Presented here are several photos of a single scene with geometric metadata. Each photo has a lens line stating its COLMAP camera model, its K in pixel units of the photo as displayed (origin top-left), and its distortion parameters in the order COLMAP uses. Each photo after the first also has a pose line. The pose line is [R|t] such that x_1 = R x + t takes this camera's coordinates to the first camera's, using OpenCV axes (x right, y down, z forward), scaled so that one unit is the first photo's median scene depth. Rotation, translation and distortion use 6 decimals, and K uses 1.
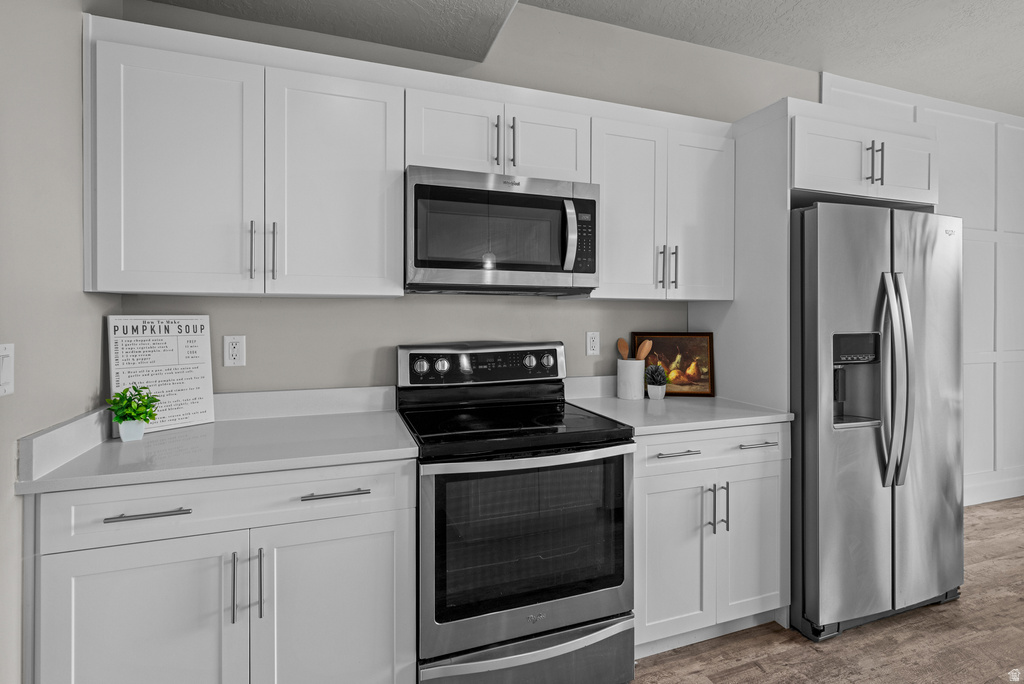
lens RADIAL K [[486.3, 0, 506.5], [0, 486.3, 314.7], [0, 0, 1]] dist [0.000961, -0.000850]
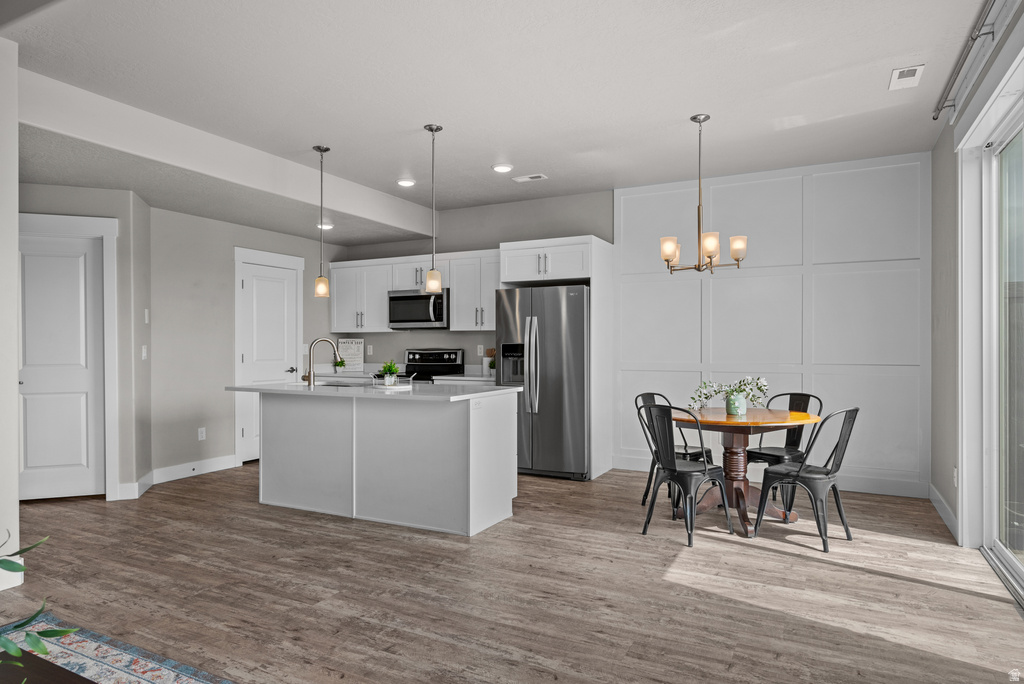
lens RADIAL K [[611.3, 0, 516.1], [0, 611.3, 345.9], [0, 0, 1]] dist [0.001480, 0.000442]
pose [[0.687404, -0.001882, -0.726273, 2.801739], [0.002904, 0.999996, 0.000158, 0.047104], [0.726270, -0.002218, 0.687406, -0.975931]]
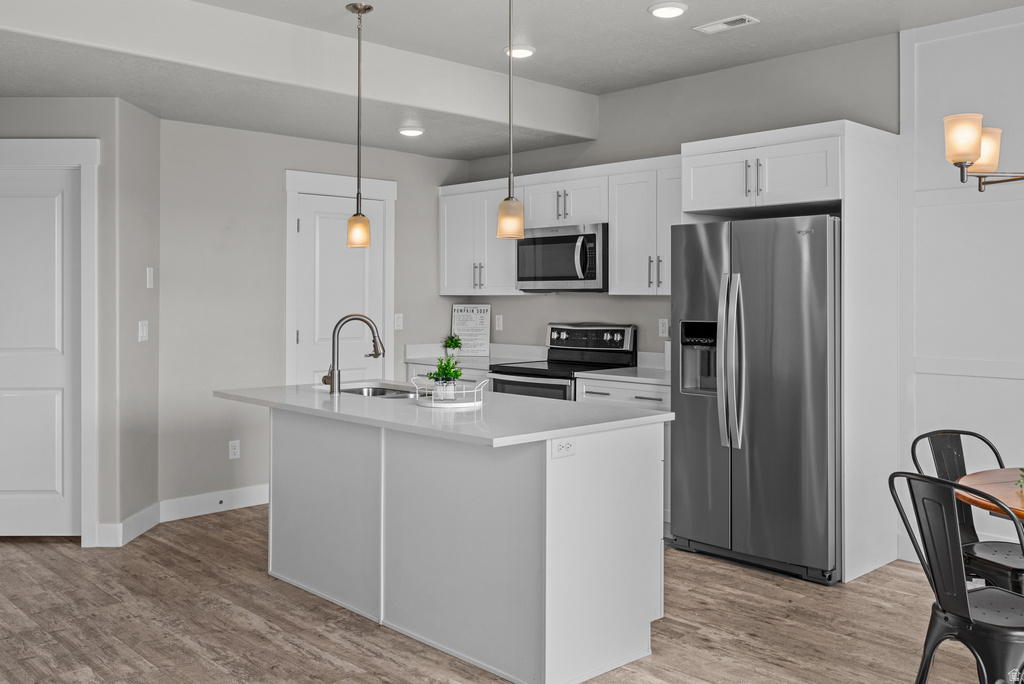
lens RADIAL K [[902.7, 0, 512.8], [0, 902.7, 286.3], [0, 0, 1]] dist [0.006307, -0.008950]
pose [[0.409932, -0.011705, -0.912041, 2.676634], [-0.000115, 0.999917, -0.012884, -0.025029], [0.912116, 0.005387, 0.409897, -0.437989]]
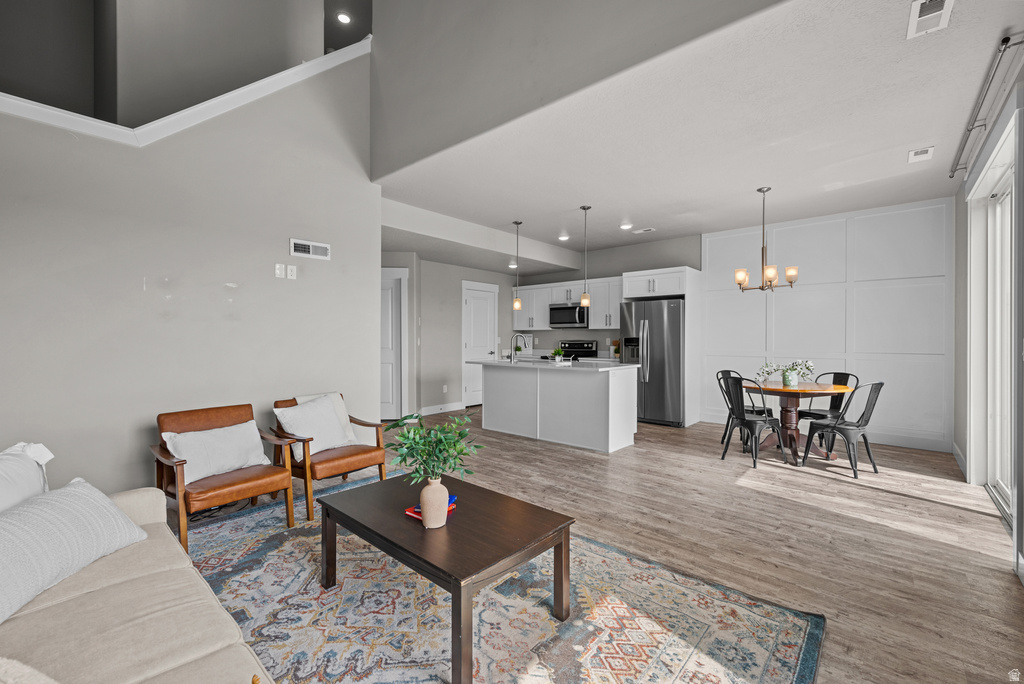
lens RADIAL K [[428.8, 0, 513.9], [0, 428.8, 339.0], [0, 0, 1]] dist [0.000488, -0.000184]
pose [[0.488486, 0.001076, -0.872571, 3.024351], [-0.000954, 0.999999, 0.000698, 0.047366], [0.872571, 0.000492, 0.488487, -1.296855]]
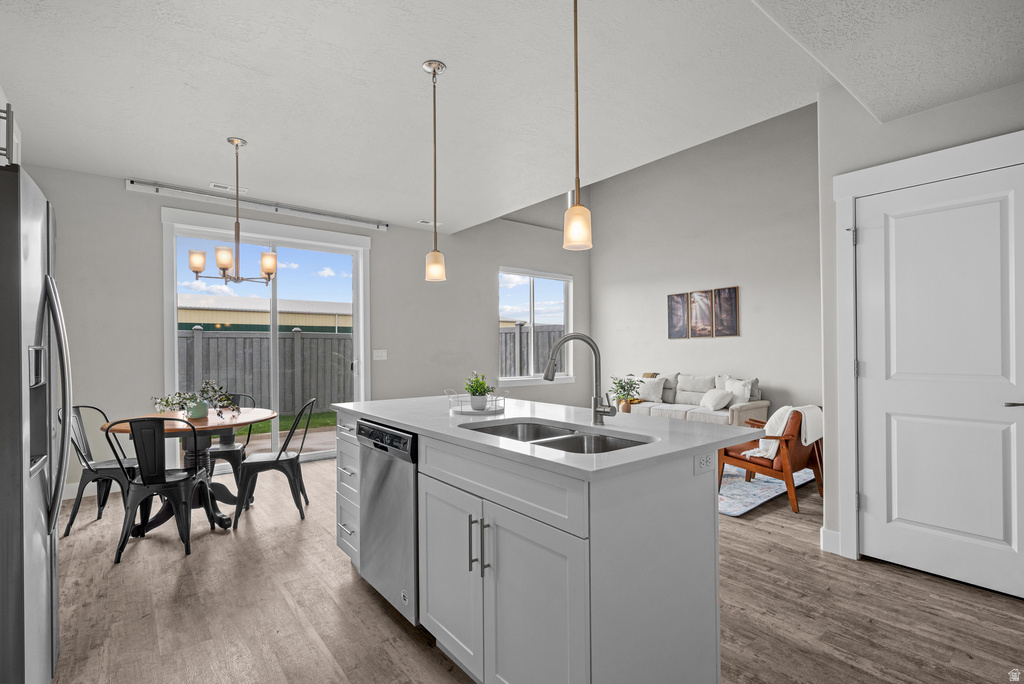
lens RADIAL K [[486.3, 0, 511.0], [0, 486.3, 345.7], [0, 0, 1]] dist [0.000961, -0.000850]
pose [[-0.328339, 0.004685, 0.944548, -0.265905], [0.005623, 0.999980, -0.003005, 0.038333], [-0.944543, 0.004325, -0.328359, 0.532273]]
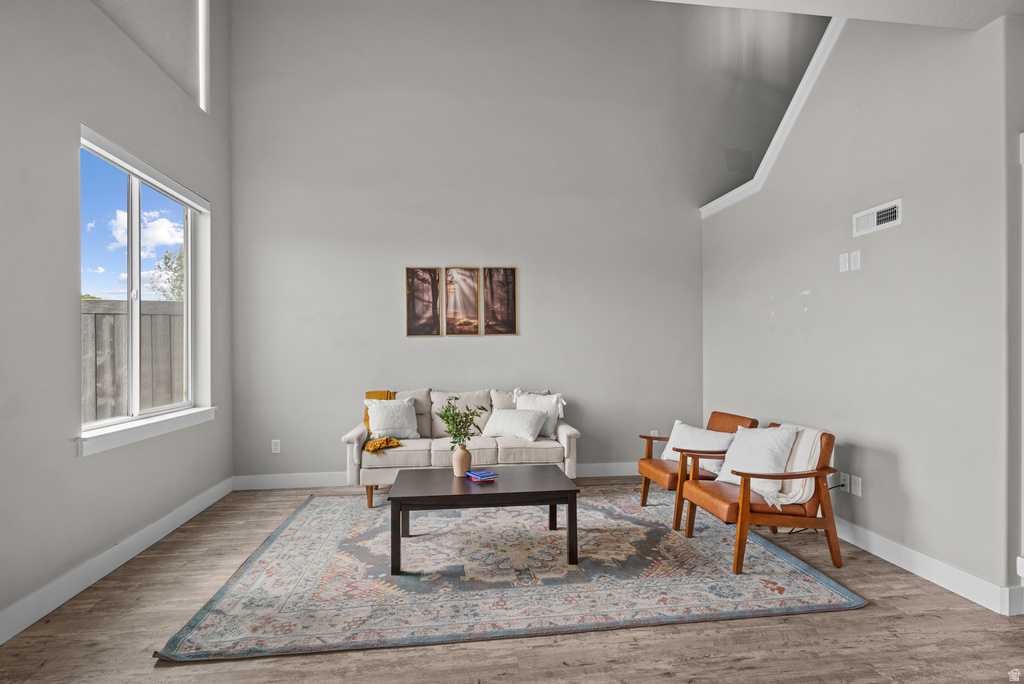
lens RADIAL K [[521.5, 0, 514.6], [0, 521.5, 349.3], [0, 0, 1]] dist [-0.015930, -0.000261]
pose [[-0.978860, -0.003488, 0.204502, 1.664055], [-0.003314, 0.999994, 0.001194, 0.041943], [-0.204505, 0.000491, -0.978865, 0.560331]]
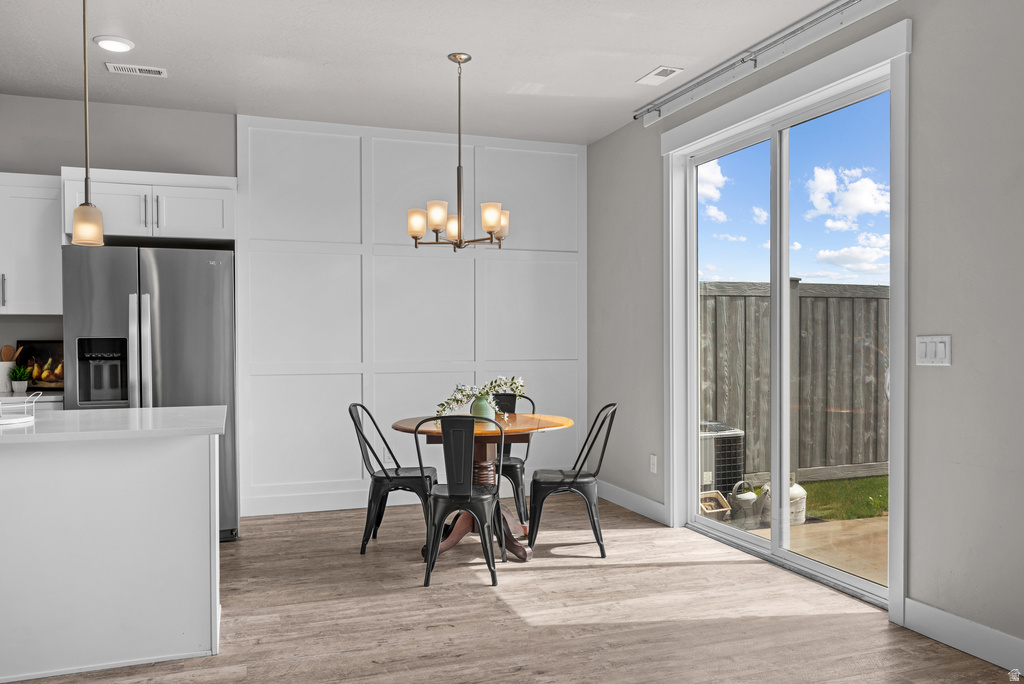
lens RADIAL K [[794.2, 0, 519.2], [0, 794.2, 350.4], [0, 0, 1]] dist [0.001999, -0.002147]
pose [[0.999944, -0.005034, 0.009309, 1.872630], [0.004881, 0.999853, 0.016419, 0.042170], [-0.009391, -0.016372, 0.999822, -1.278440]]
